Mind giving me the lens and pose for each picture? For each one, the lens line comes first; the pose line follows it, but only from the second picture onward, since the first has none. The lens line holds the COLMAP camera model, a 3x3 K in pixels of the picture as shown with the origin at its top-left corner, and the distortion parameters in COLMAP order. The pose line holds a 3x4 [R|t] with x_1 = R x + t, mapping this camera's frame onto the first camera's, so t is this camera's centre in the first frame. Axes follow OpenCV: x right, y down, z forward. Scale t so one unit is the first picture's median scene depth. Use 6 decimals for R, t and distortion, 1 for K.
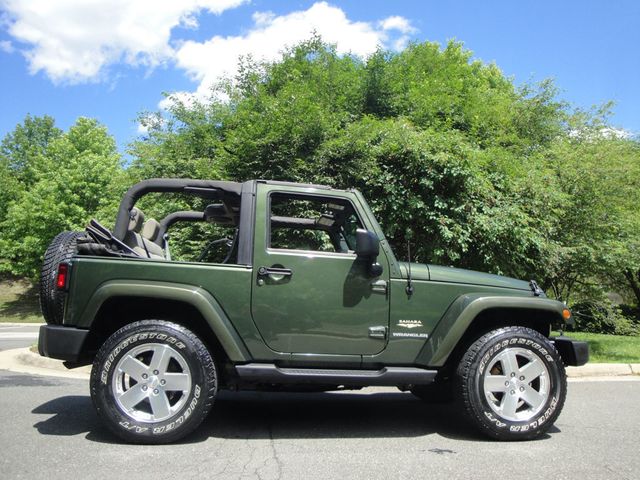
lens RADIAL K [[519.5, 0, 323.7], [0, 519.5, 239.6], [0, 0, 1]] dist [-0.119798, 0.076481]
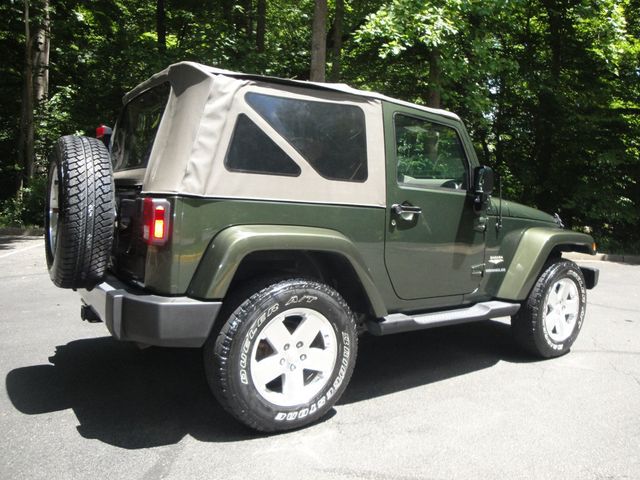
lens RADIAL K [[519.5, 0, 325.0], [0, 519.5, 238.0], [0, 0, 1]] dist [-0.119798, 0.076481]
pose [[0.872281, -0.026410, 0.488291, -0.628577], [-0.084195, 0.975517, 0.203169, -0.055986], [-0.481702, -0.218332, 0.848702, 0.322587]]
